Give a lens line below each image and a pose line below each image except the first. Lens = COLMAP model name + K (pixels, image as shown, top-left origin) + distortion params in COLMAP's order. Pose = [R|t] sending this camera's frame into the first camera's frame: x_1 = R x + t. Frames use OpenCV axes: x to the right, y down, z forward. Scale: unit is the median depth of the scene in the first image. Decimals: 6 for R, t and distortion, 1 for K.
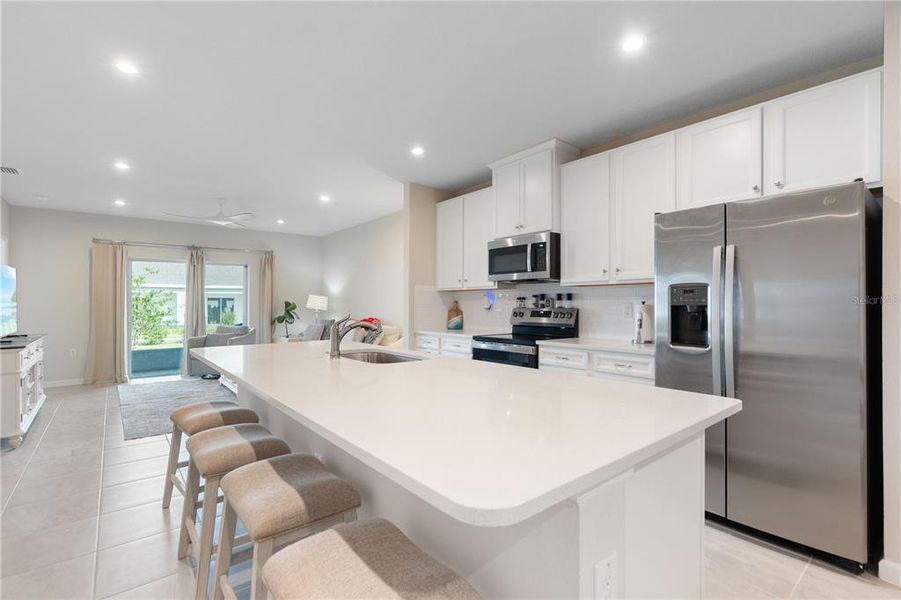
lens RADIAL K [[413.4, 0, 447.3], [0, 413.4, 296.9], [0, 0, 1]] dist [-0.002317, 0.000175]
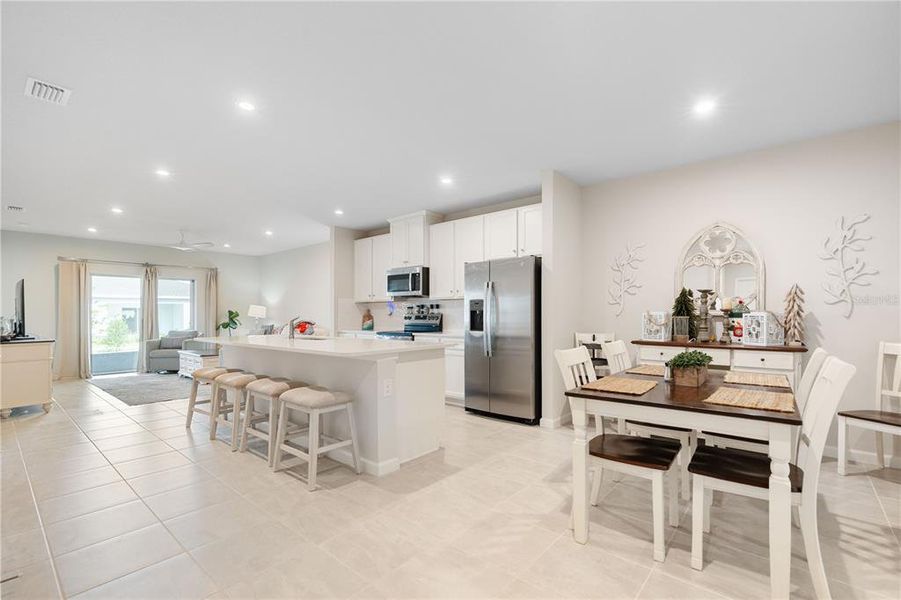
lens RADIAL K [[408.6, 0, 448.0], [0, 408.6, 309.3], [0, 0, 1]] dist [0.000673, 0.000113]
pose [[0.985309, -0.000037, 0.170780, 0.057627], [-0.000771, 0.999989, 0.004661, 0.002700], [-0.170778, -0.004725, 0.985298, -0.487661]]
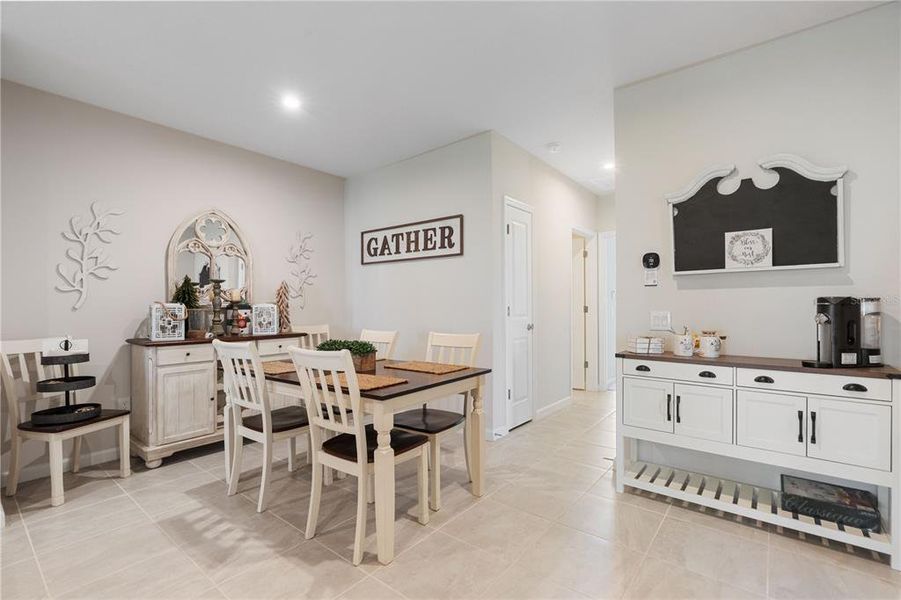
lens RADIAL K [[411.8, 0, 447.2], [0, 411.8, 302.3], [0, 0, 1]] dist [-0.000833, -0.000232]
pose [[-0.202487, 0.013326, 0.979194, -0.130575], [-0.005410, 0.999877, -0.014726, 0.018143], [-0.979270, -0.008280, -0.202390, -0.029200]]
